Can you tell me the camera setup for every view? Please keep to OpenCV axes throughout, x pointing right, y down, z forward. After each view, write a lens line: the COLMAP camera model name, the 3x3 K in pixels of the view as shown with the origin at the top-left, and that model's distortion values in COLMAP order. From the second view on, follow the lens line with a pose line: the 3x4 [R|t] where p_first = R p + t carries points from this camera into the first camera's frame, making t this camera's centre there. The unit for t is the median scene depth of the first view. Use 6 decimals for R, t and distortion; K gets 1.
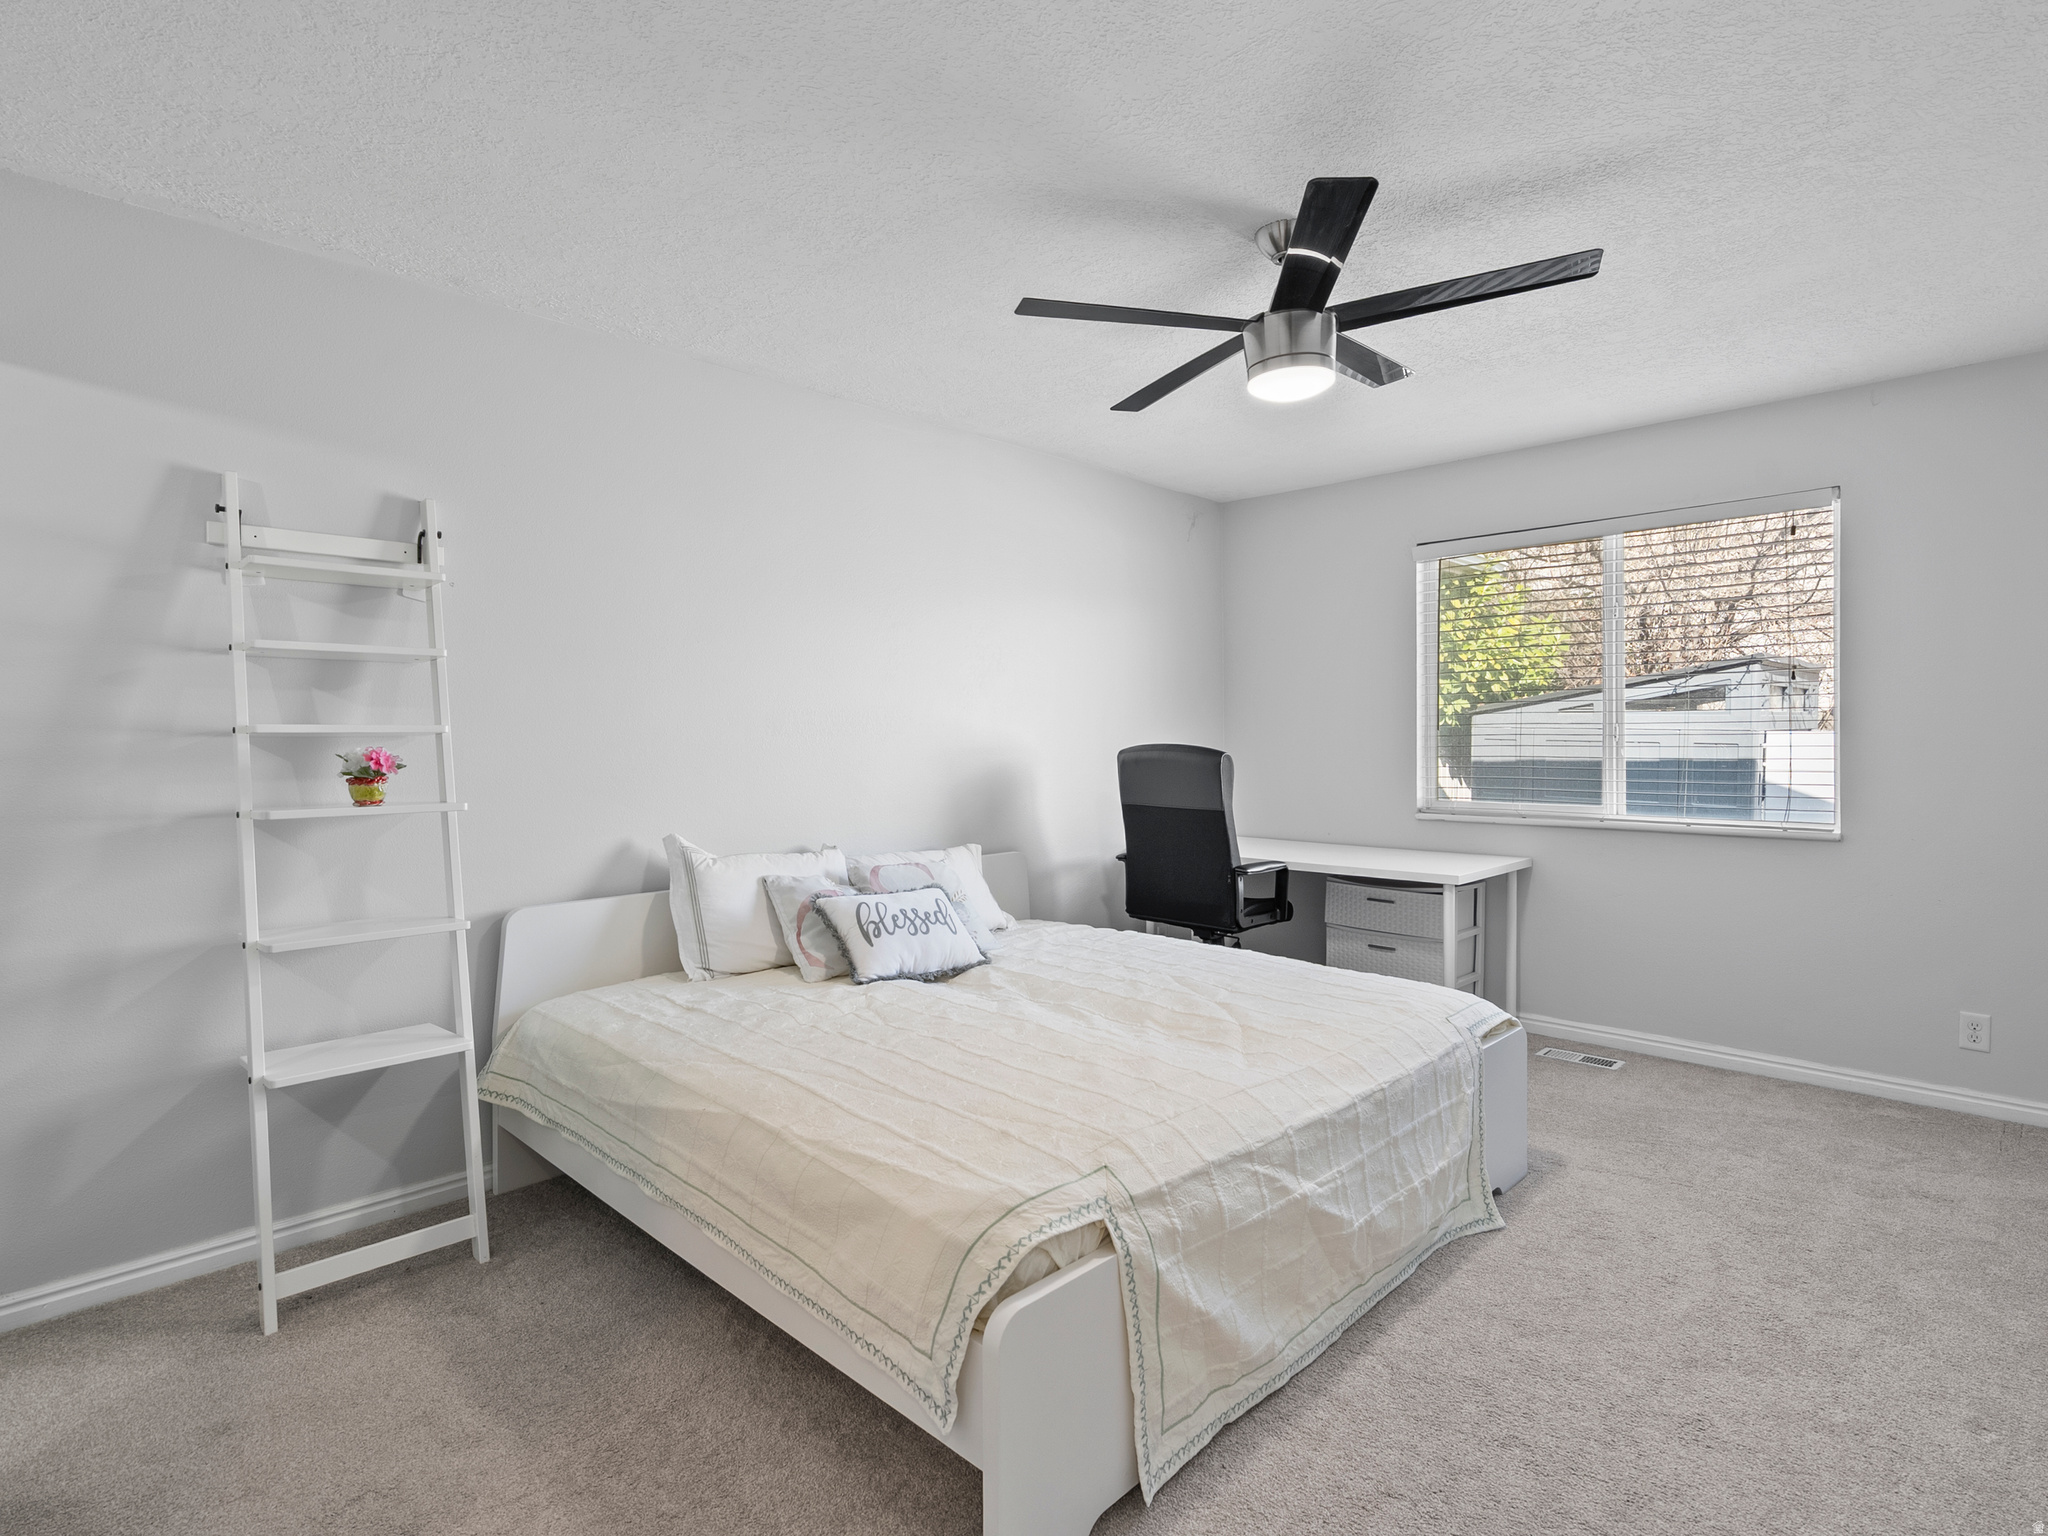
lens RADIAL K [[1041.9, 0, 1021.5], [0, 1041.9, 761.3], [0, 0, 1]] dist [-0.005334, 0.000329]
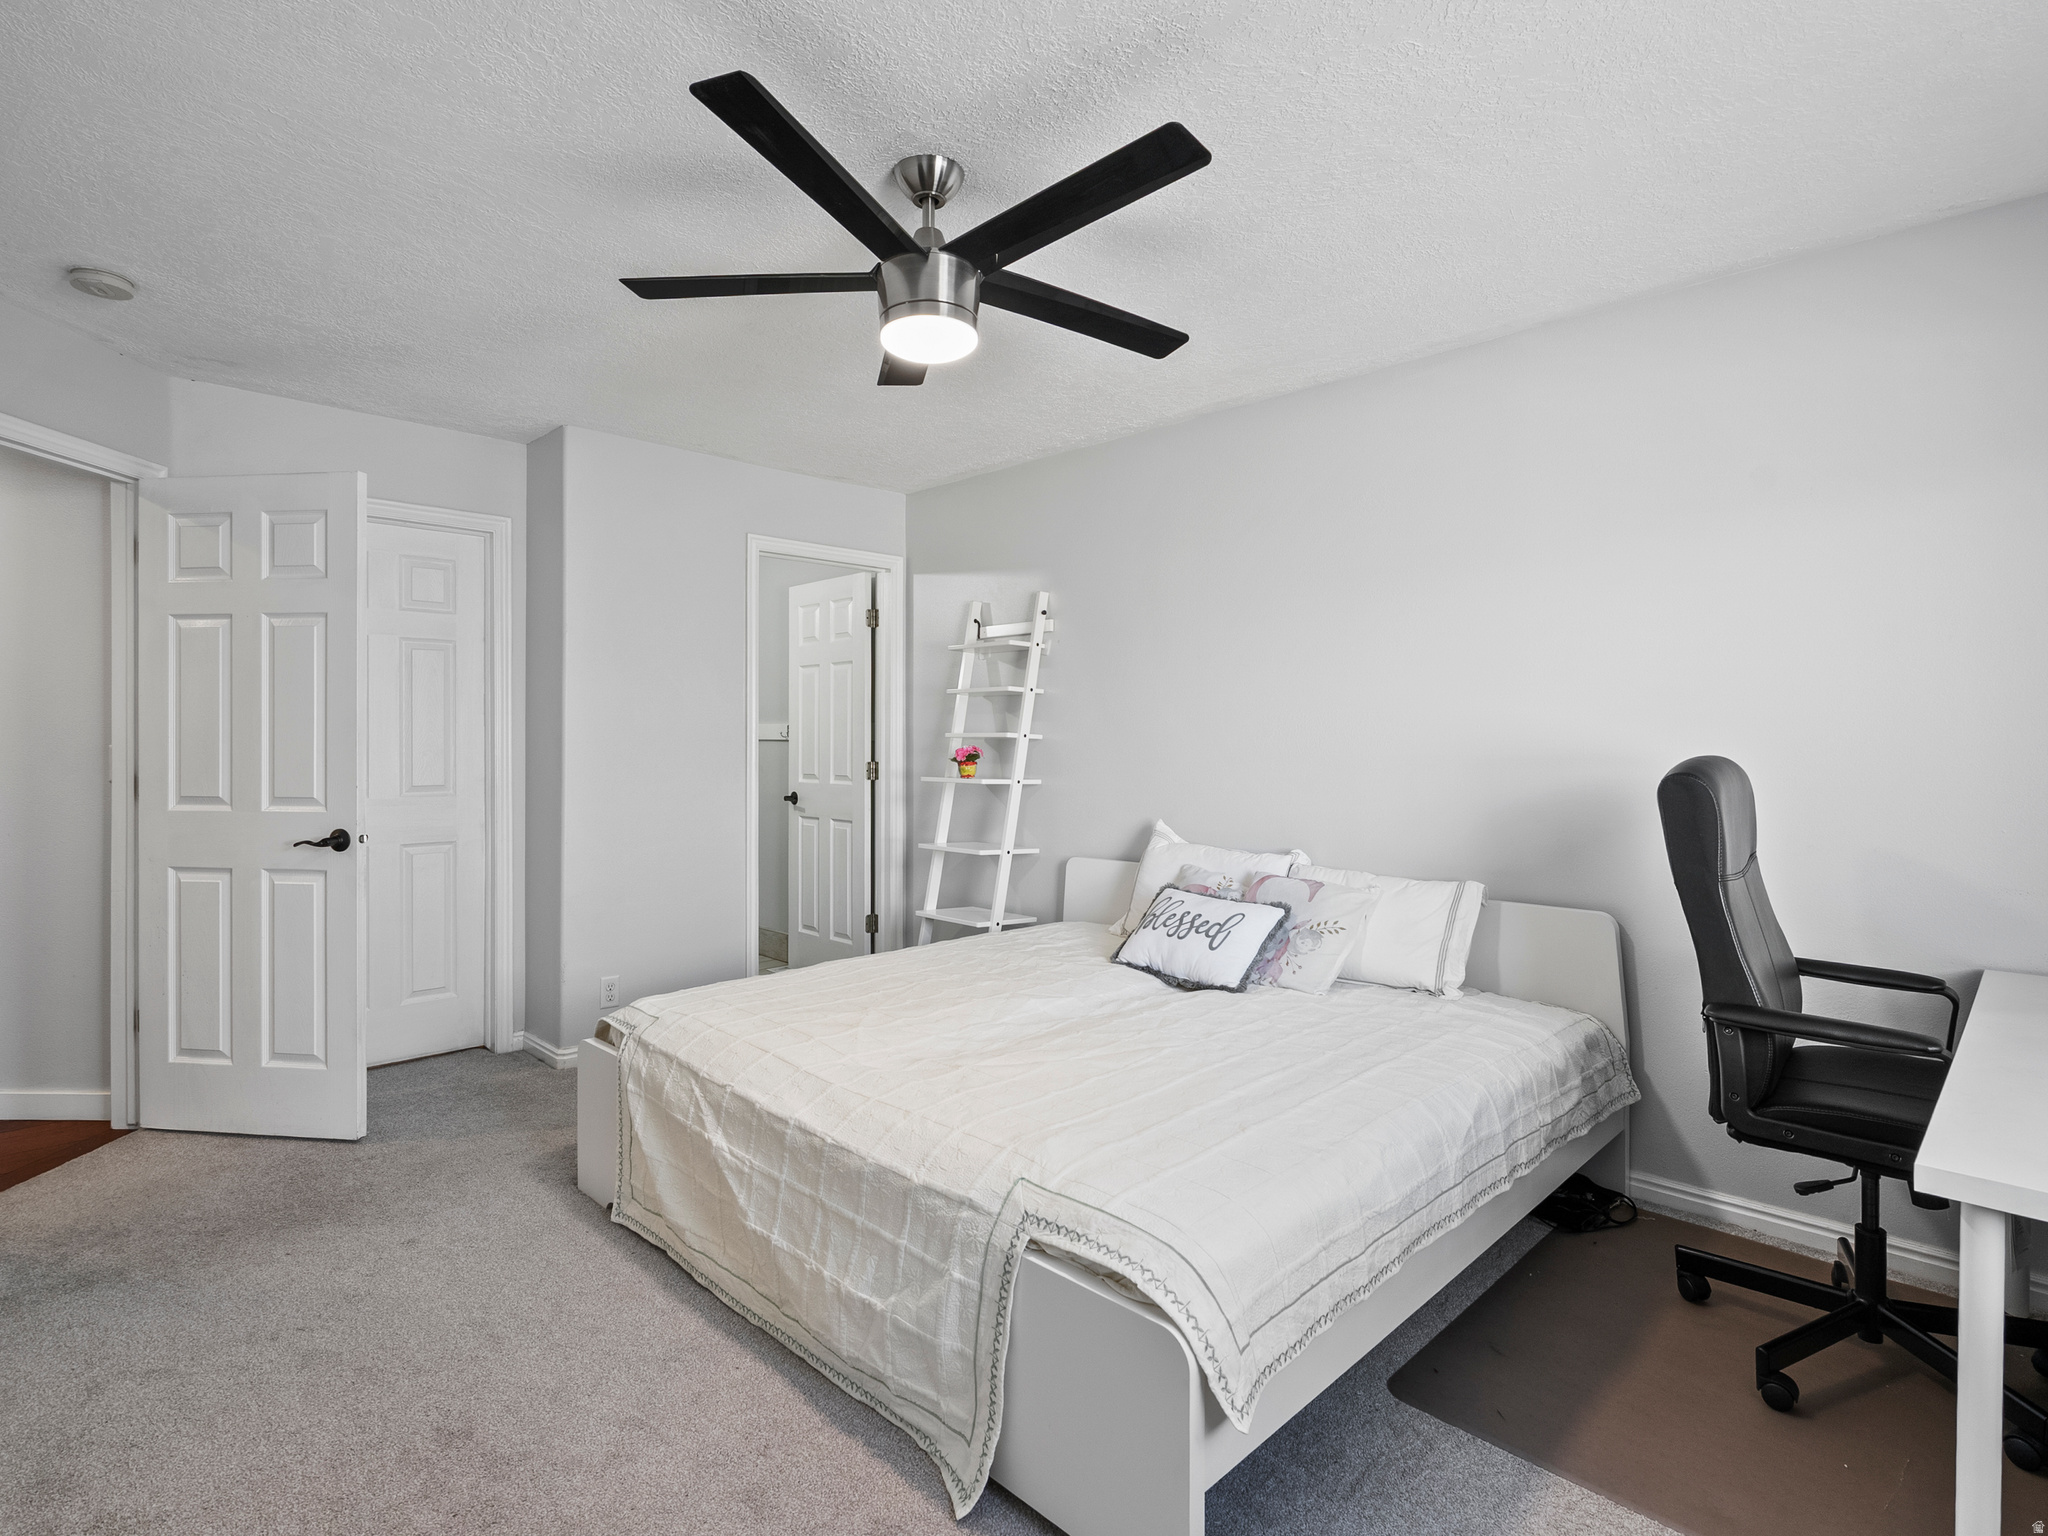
lens RADIAL K [[1041.9, 0, 1020.5], [0, 1041.9, 758.8], [0, 0, 1]] dist [-0.005334, 0.000329]
pose [[-0.011996, 0.019501, -0.999738, 1.327755], [-0.019627, 0.999613, 0.019734, -0.031746], [0.999735, 0.019858, -0.011608, 1.271747]]
